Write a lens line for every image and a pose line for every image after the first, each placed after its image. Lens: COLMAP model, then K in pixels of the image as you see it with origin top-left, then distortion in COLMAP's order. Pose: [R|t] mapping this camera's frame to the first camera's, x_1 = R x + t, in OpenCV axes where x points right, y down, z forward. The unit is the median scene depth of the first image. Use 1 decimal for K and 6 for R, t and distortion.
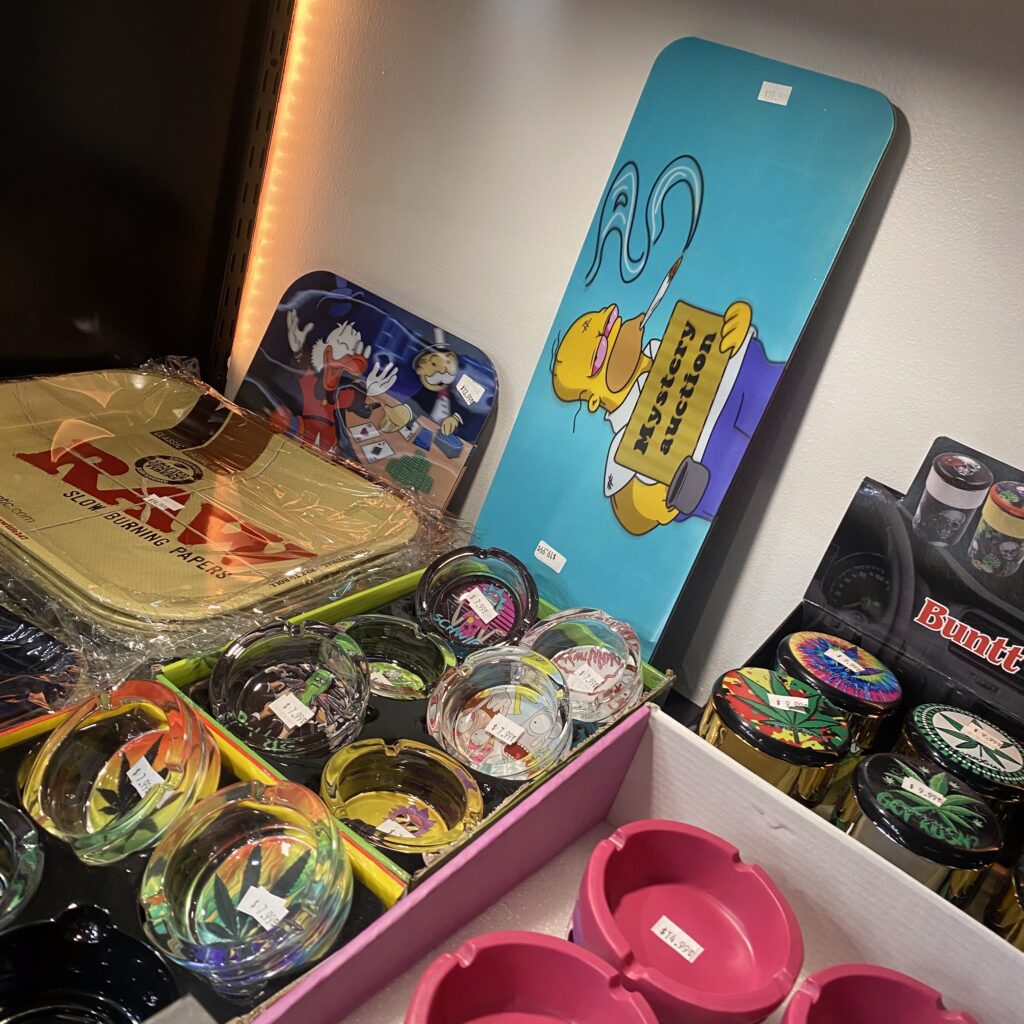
lens RADIAL K [[1034.0, 0, 514.4], [0, 1034.0, 504.4], [0, 0, 1]] dist [0.095827, -0.249071]
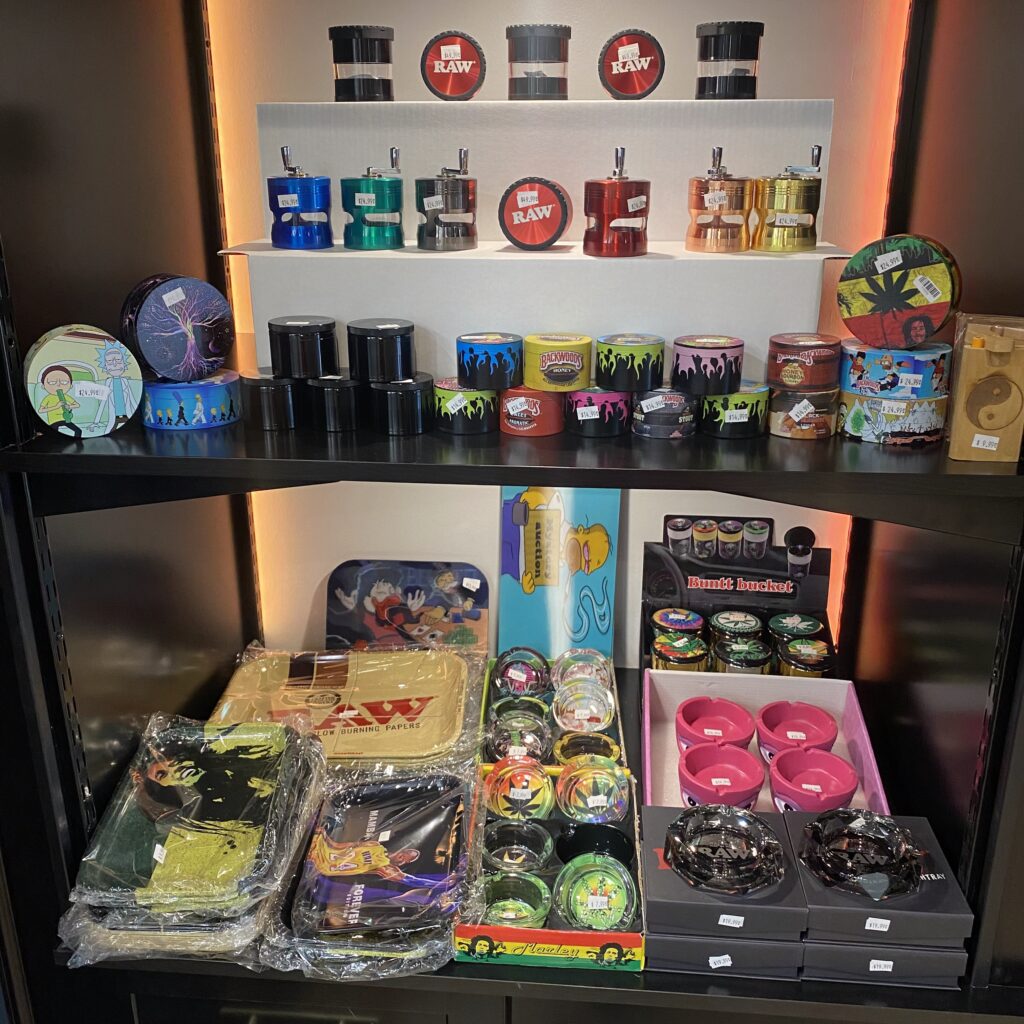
lens RADIAL K [[988.6, 0, 512.0], [0, 988.6, 512.0], [0, 0, 1]] dist [0.109865, -0.292943]
pose [[0.809182, -0.437341, 0.392375, -0.781536], [0.437530, 0.894234, 0.094409, -0.447456], [-0.392164, 0.095282, 0.914947, -0.965921]]
